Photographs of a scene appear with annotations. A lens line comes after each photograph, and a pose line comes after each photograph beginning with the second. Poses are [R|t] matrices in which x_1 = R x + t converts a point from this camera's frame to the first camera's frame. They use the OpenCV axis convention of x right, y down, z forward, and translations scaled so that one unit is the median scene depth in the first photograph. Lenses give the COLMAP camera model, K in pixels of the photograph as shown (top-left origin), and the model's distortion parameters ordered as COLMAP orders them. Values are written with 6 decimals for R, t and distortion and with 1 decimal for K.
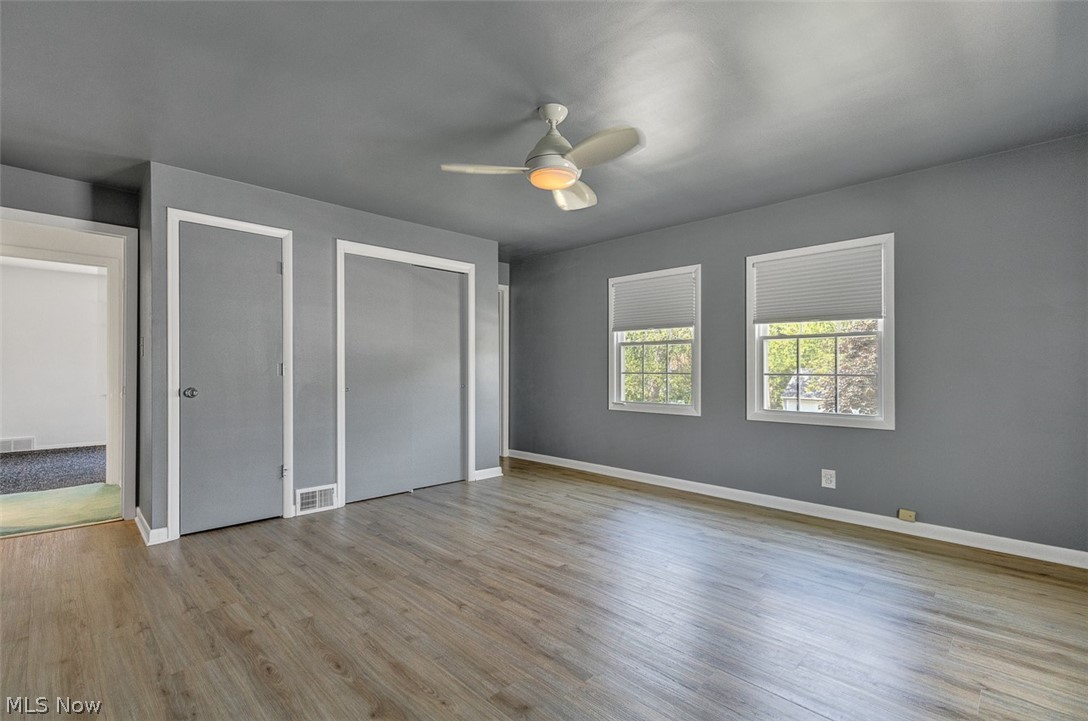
lens RADIAL K [[498.0, 0, 544.0], [0, 498.0, 360.5], [0, 0, 1]] dist [0.017112, -0.000076]
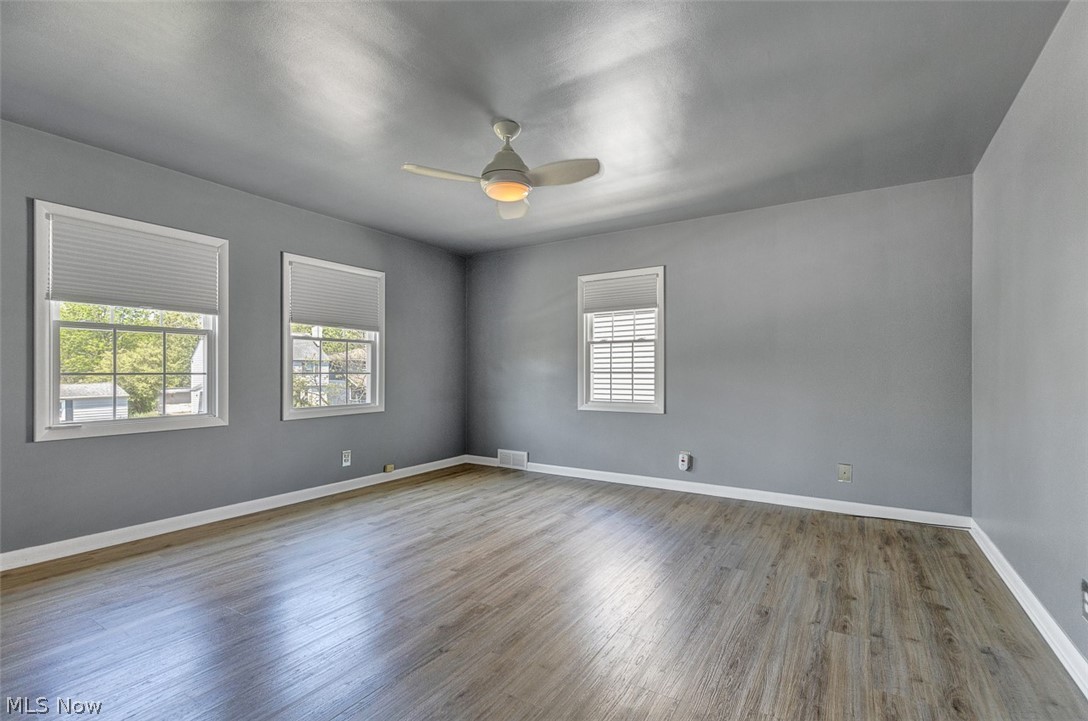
lens RADIAL K [[492.8, 0, 546.5], [0, 492.8, 371.7], [0, 0, 1]] dist [0.017188, -0.000171]
pose [[-0.212130, -0.004884, 0.977229, -0.720528], [-0.019915, 0.999801, 0.000674, 0.014645], [-0.977039, -0.019319, -0.212185, 0.793450]]
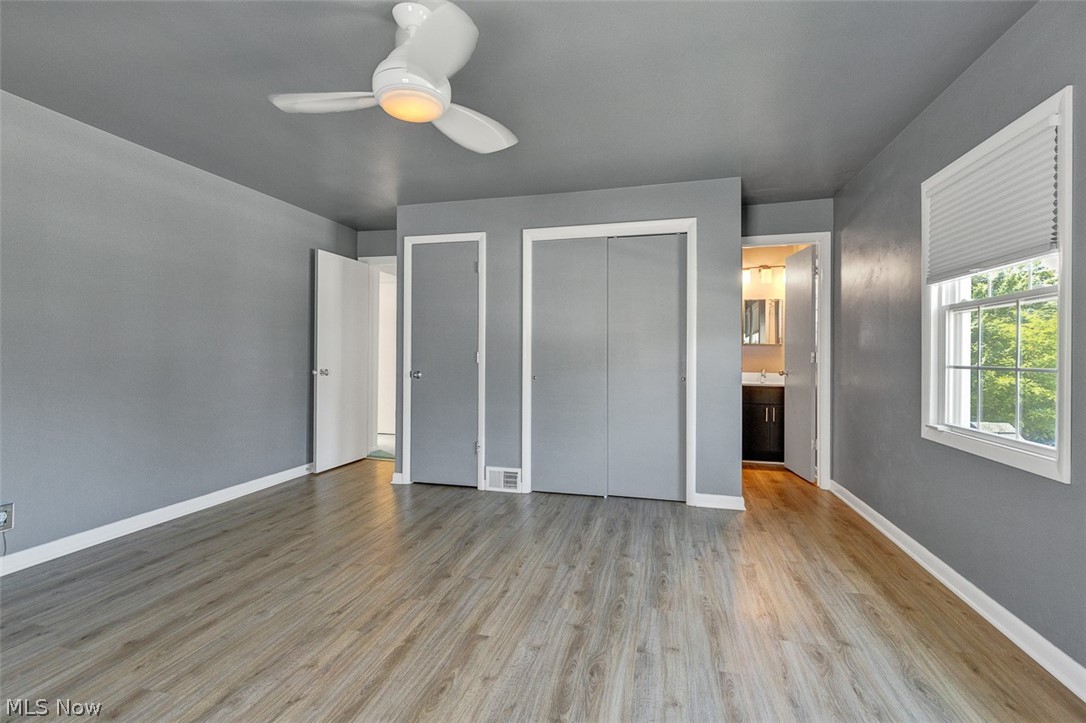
lens RADIAL K [[514.9, 0, 540.8], [0, 514.9, 349.9], [0, 0, 1]] dist [0.015532, -0.000584]
pose [[0.499388, -0.007302, -0.866348, 0.551162], [0.014279, 0.999898, -0.000196, 0.003531], [0.866261, -0.012272, 0.499441, 0.542359]]
